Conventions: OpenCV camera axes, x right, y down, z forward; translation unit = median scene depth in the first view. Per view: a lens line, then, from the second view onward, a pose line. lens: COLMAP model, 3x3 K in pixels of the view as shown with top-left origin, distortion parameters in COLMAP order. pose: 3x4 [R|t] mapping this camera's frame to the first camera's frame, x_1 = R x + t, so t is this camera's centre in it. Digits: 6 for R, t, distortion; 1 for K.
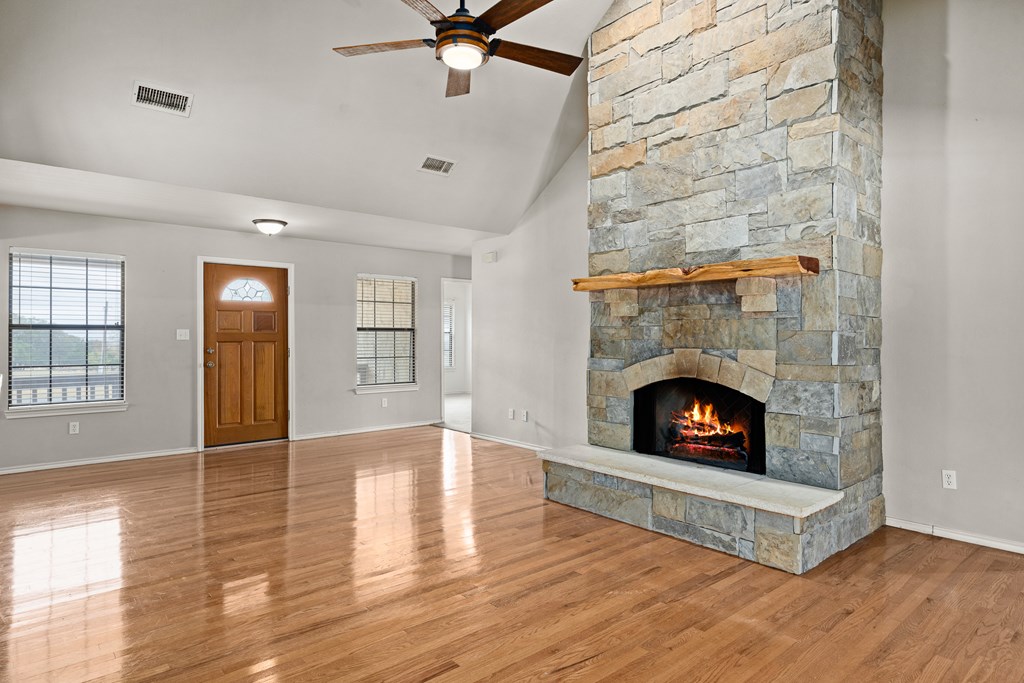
lens RADIAL K [[581.8, 0, 516.9], [0, 581.8, 332.5], [0, 0, 1]] dist [-0.000887, 0.000573]
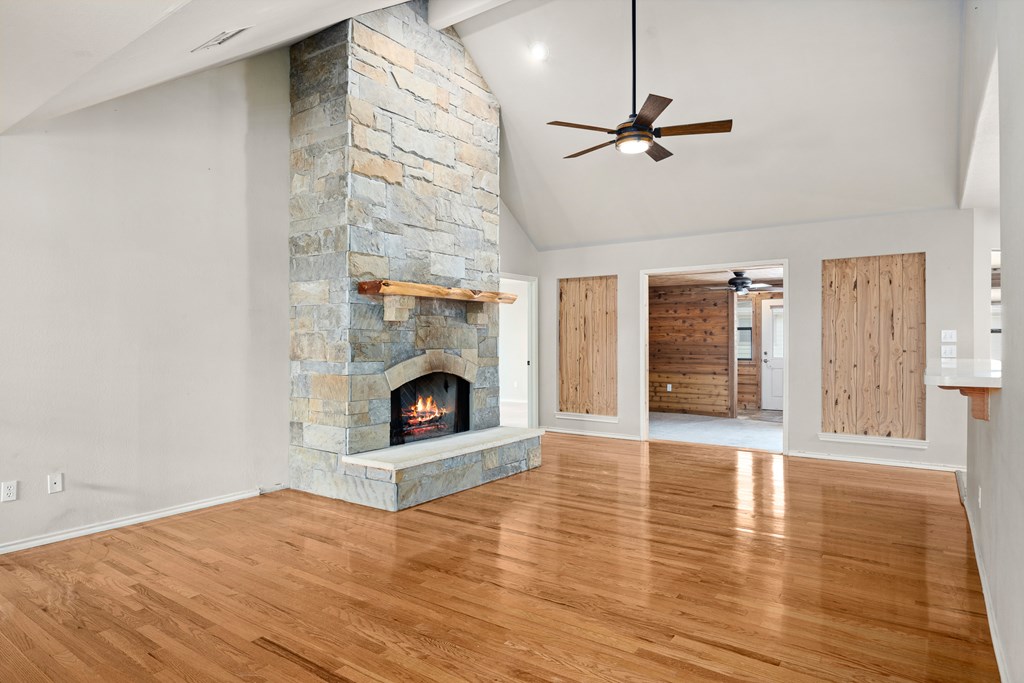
lens RADIAL K [[581.8, 0, 519.2], [0, 581.8, 338.2], [0, 0, 1]] dist [-0.000887, 0.000573]
pose [[-0.235949, 0.003466, 0.971759, -1.008855], [-0.008255, 0.999950, -0.005570, 0.008750], [-0.971730, -0.009336, -0.235909, 1.136588]]
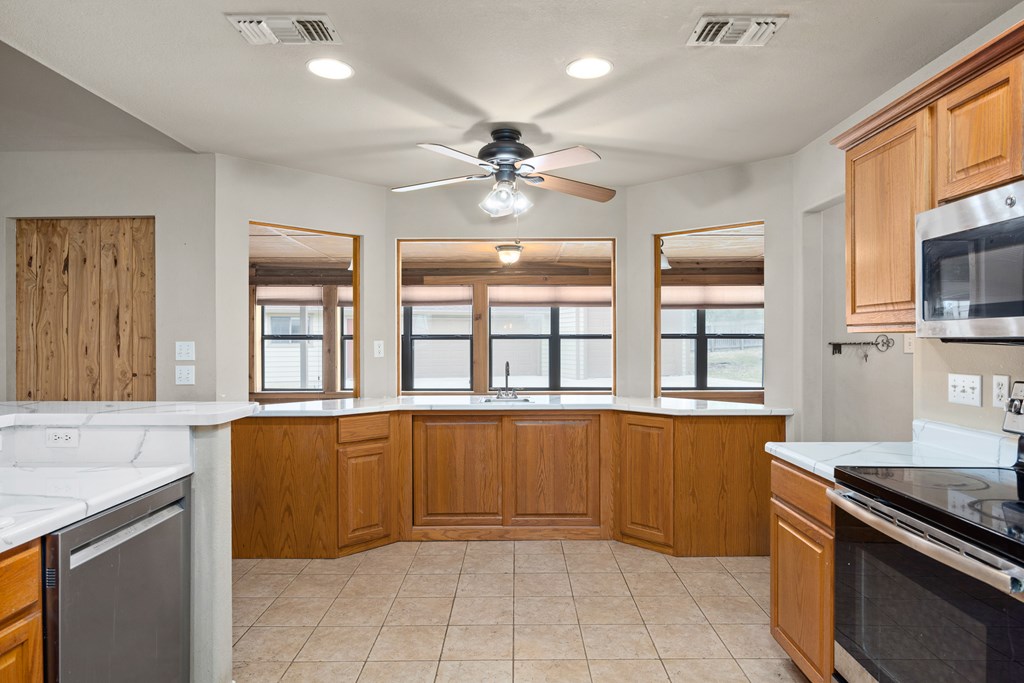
lens RADIAL K [[581.8, 0, 513.8], [0, 581.8, 341.2], [0, 0, 1]] dist [-0.000887, 0.000573]
pose [[-0.740856, -0.003112, 0.671657, -0.862725], [-0.005811, 0.999982, -0.001778, -0.028772], [-0.671639, -0.005220, -0.740860, 0.146411]]
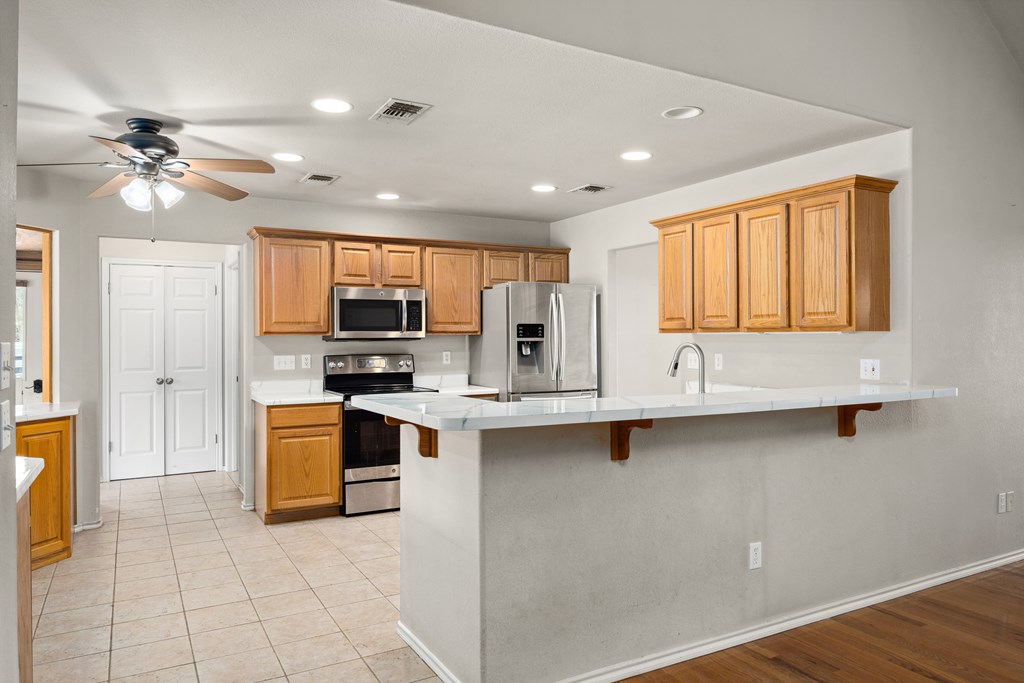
lens RADIAL K [[728.8, 0, 546.7], [0, 728.8, 331.3], [0, 0, 1]] dist [-0.012667, -0.001859]
pose [[-0.185477, -0.009268, -0.982605, 0.382157], [0.013890, 0.999831, -0.012052, -0.025670], [0.982550, -0.015884, -0.185317, 0.236862]]
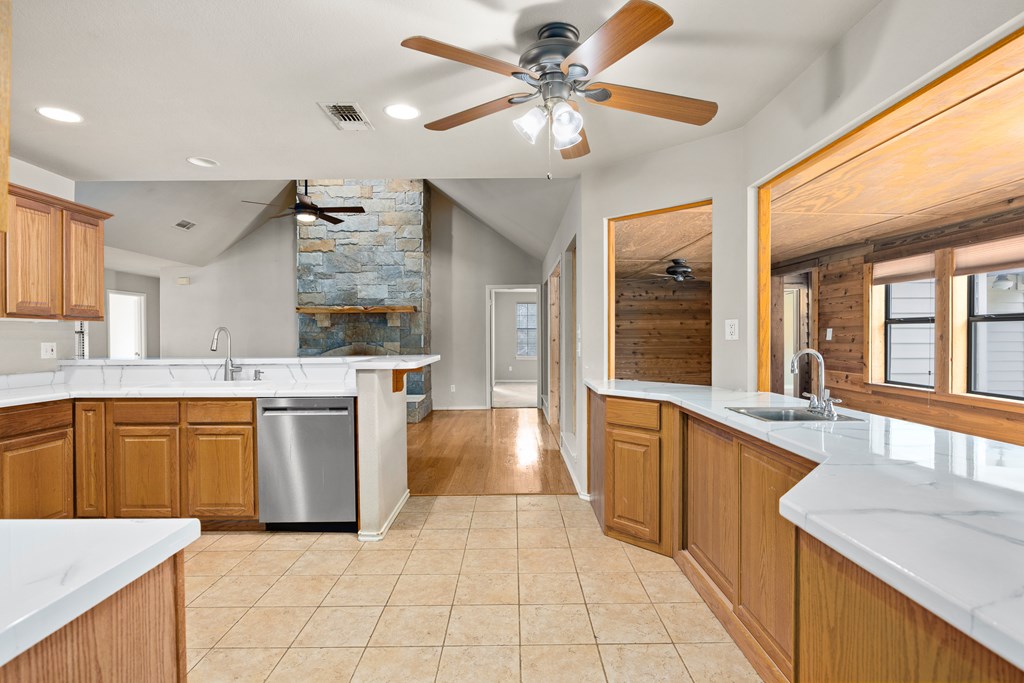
lens RADIAL K [[493.6, 0, 517.2], [0, 493.6, 339.6], [0, 0, 1]] dist [-0.017795, 0.000531]
pose [[0.646360, -0.012347, 0.762933, -0.740727], [-0.000524, 0.999862, 0.016625, -0.013719], [-0.763032, -0.011145, 0.646264, -0.650902]]
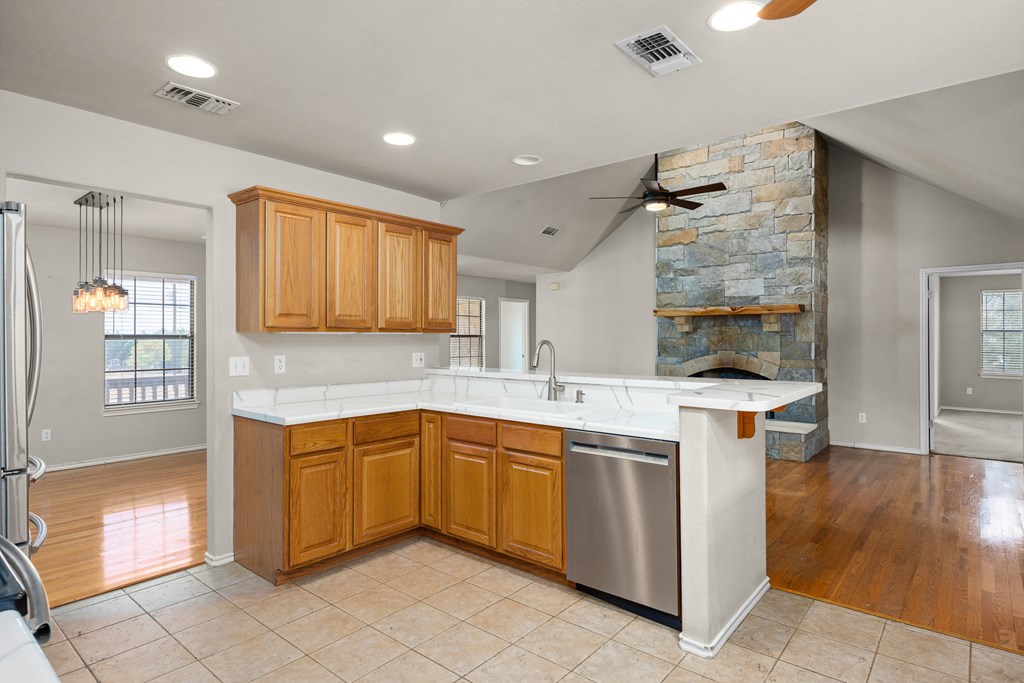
lens RADIAL K [[549.5, 0, 520.3], [0, 549.5, 332.1], [0, 0, 1]] dist [0.003616, -0.000952]
pose [[0.986244, -0.001570, 0.165287, -0.609011], [0.001205, 0.999997, 0.002309, -0.034696], [-0.165290, -0.002078, 0.986243, -0.552497]]
